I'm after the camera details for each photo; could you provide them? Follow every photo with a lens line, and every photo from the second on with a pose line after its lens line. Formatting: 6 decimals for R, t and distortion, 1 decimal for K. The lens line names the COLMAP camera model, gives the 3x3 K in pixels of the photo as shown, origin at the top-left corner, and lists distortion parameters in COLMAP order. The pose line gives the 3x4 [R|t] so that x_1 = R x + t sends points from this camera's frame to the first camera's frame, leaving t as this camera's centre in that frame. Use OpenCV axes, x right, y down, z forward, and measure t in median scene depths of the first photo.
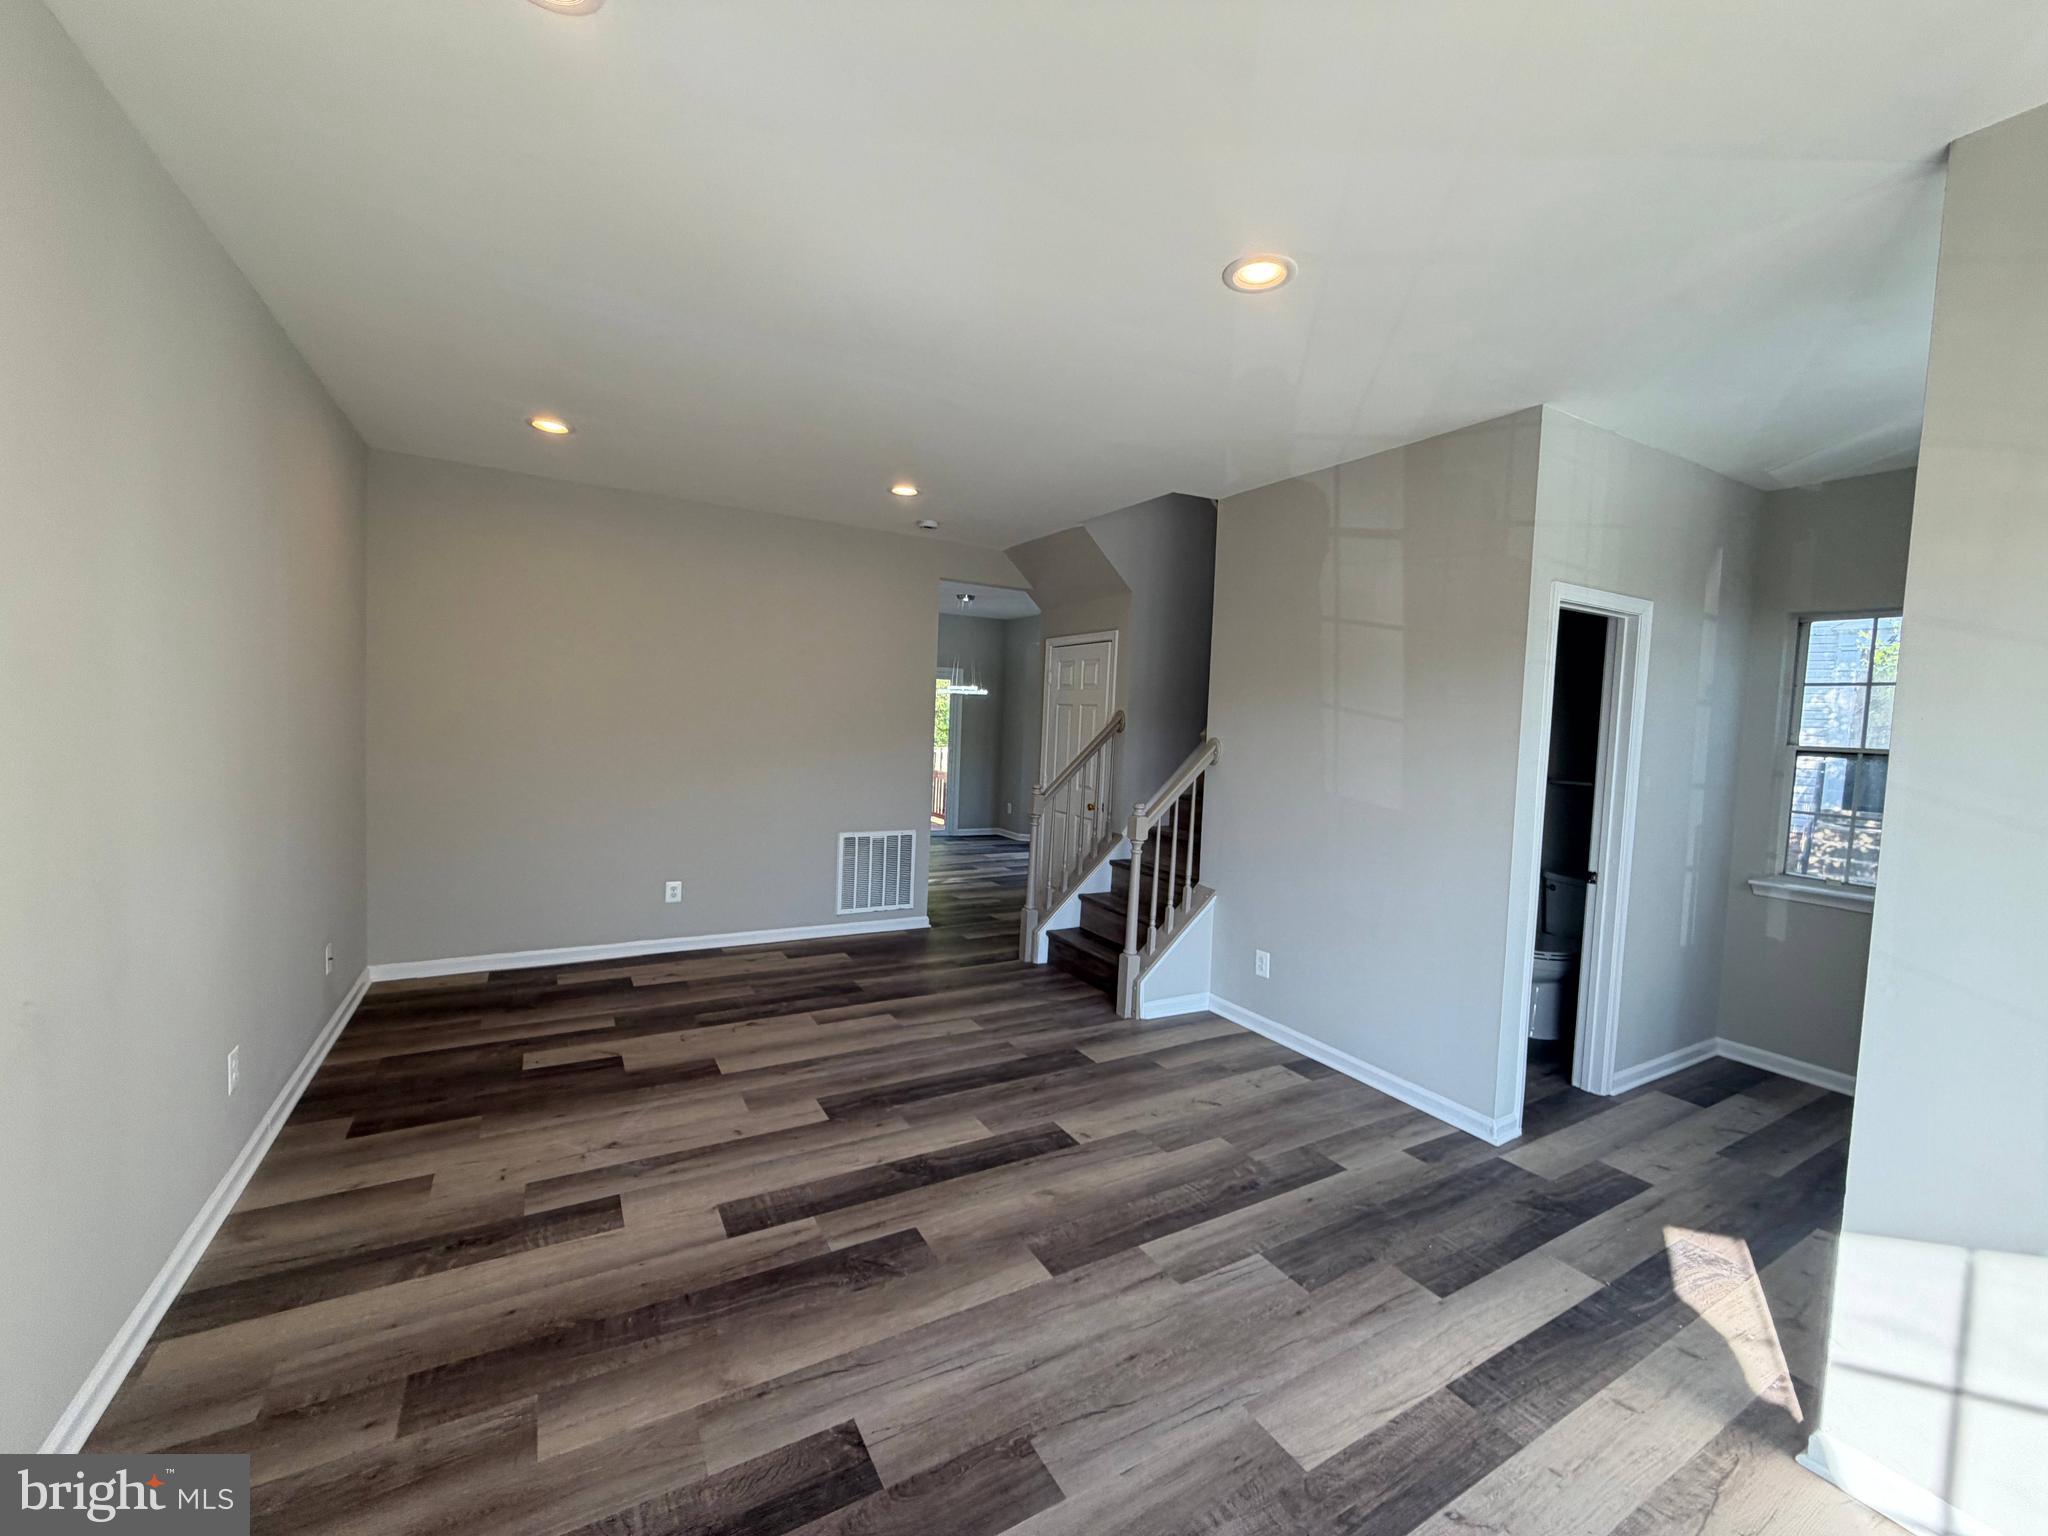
lens RADIAL K [[820.1, 0, 1018.8], [0, 820.1, 766.5], [0, 0, 1]] dist [-0.001510, 0.000770]
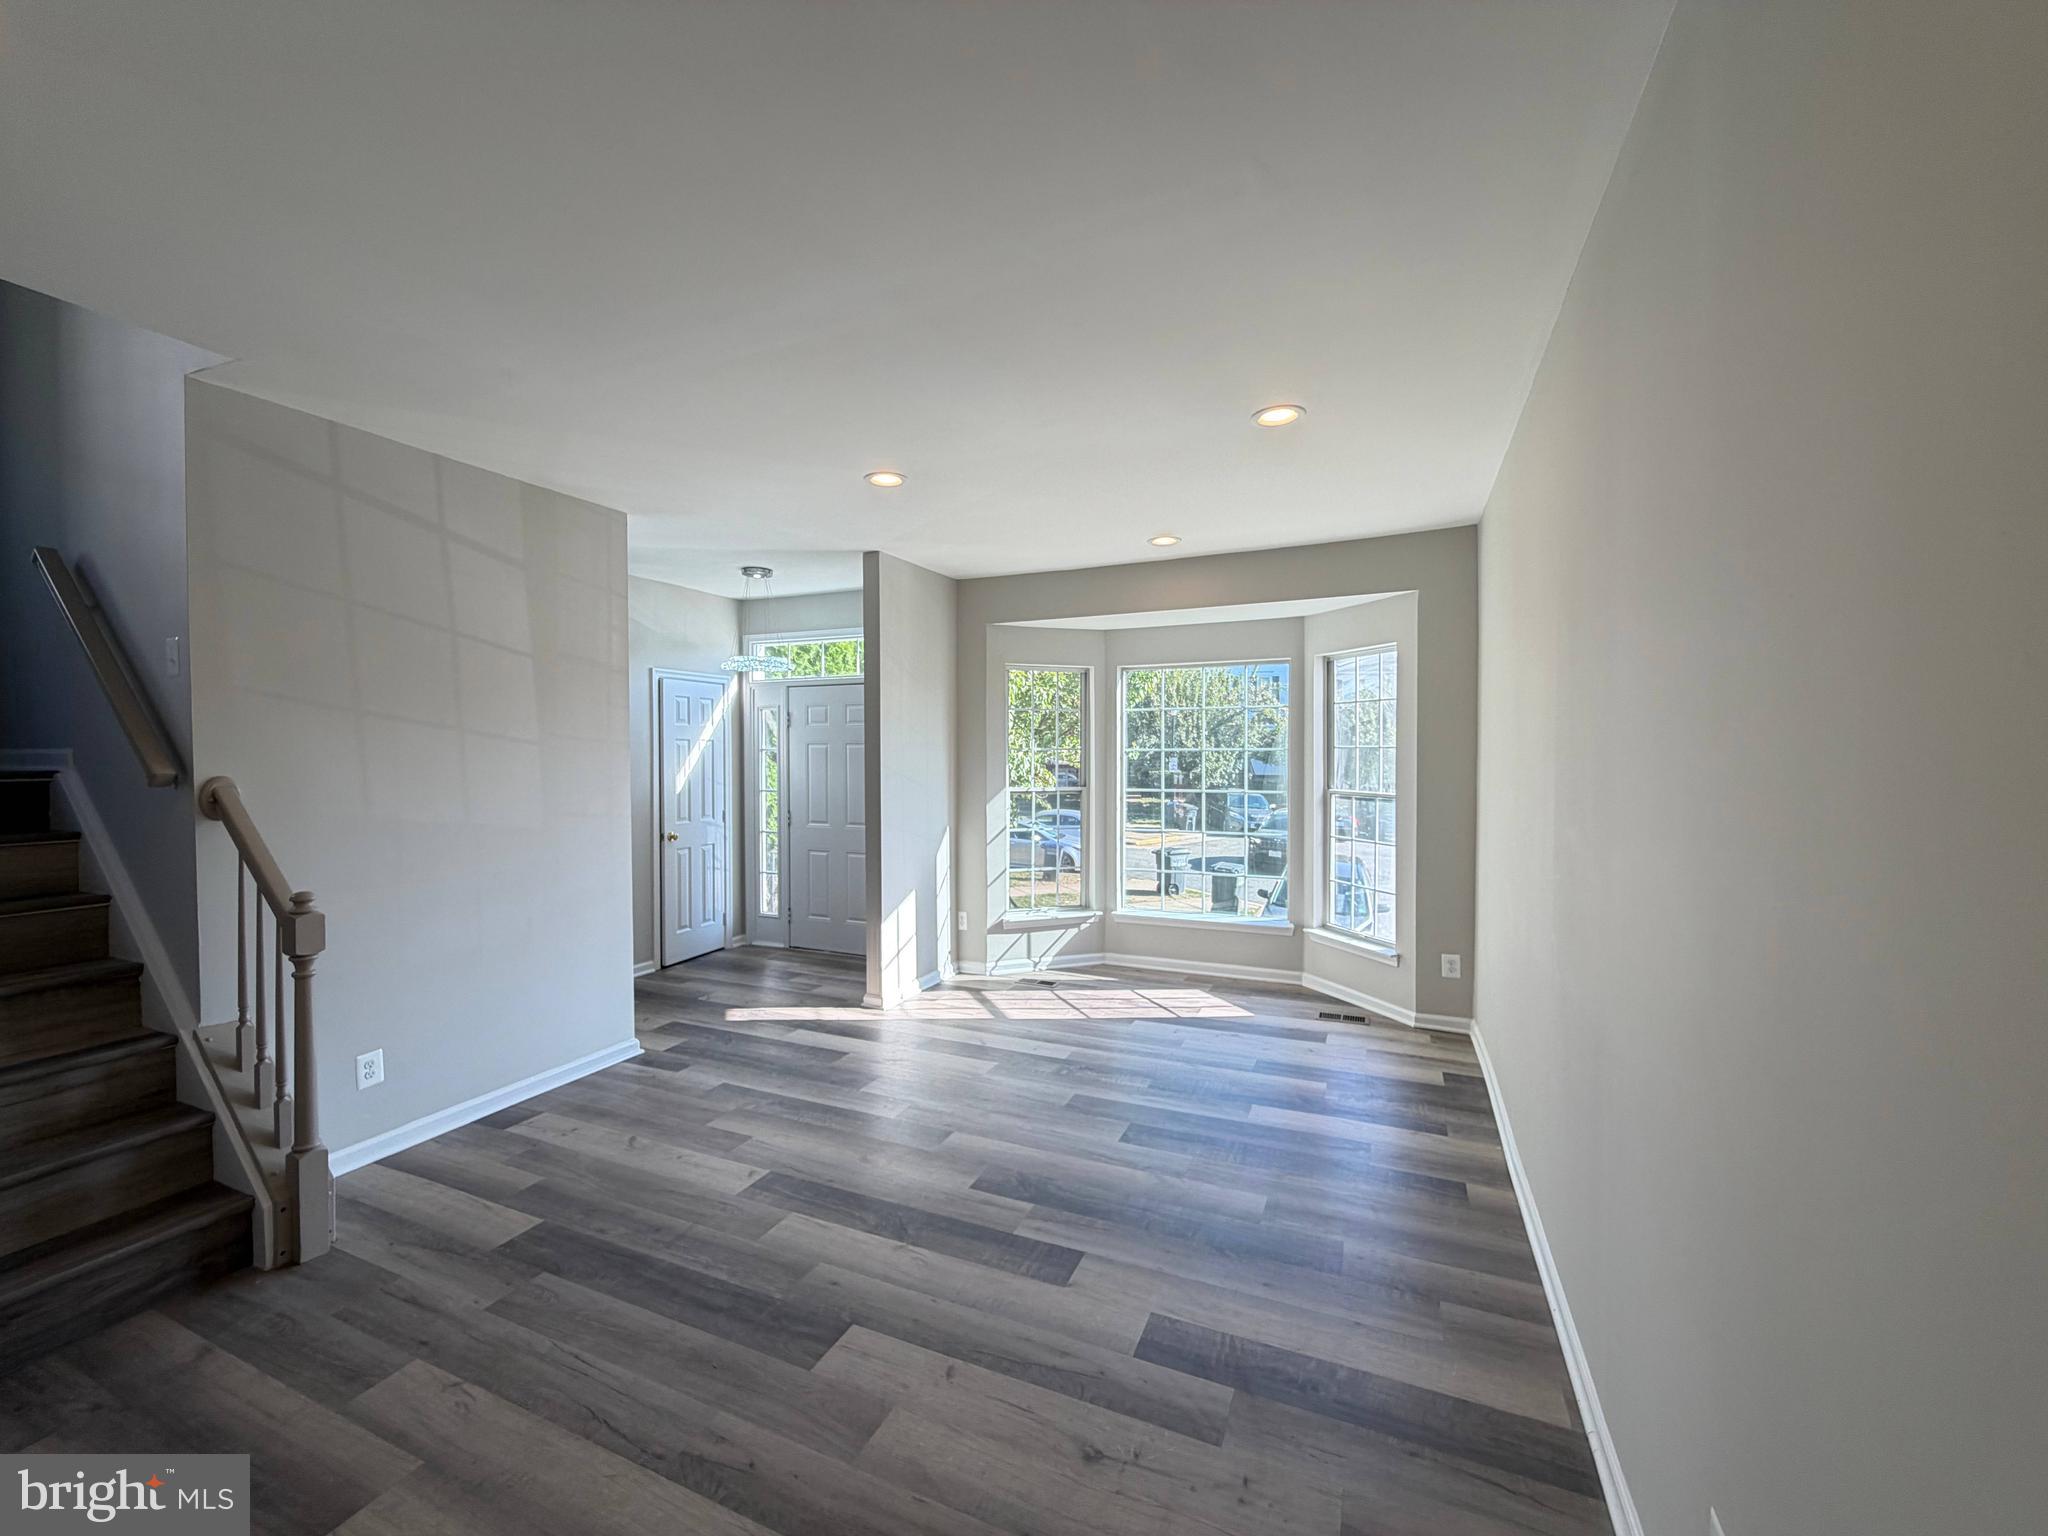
lens RADIAL K [[820.1, 0, 1018.8], [0, 820.1, 768.6], [0, 0, 1]] dist [-0.001510, 0.000770]
pose [[-0.586356, -0.057157, 0.808035, -0.859103], [0.026813, 0.995591, 0.089881, -0.114059], [-0.809610, 0.074369, -0.582238, 1.250718]]
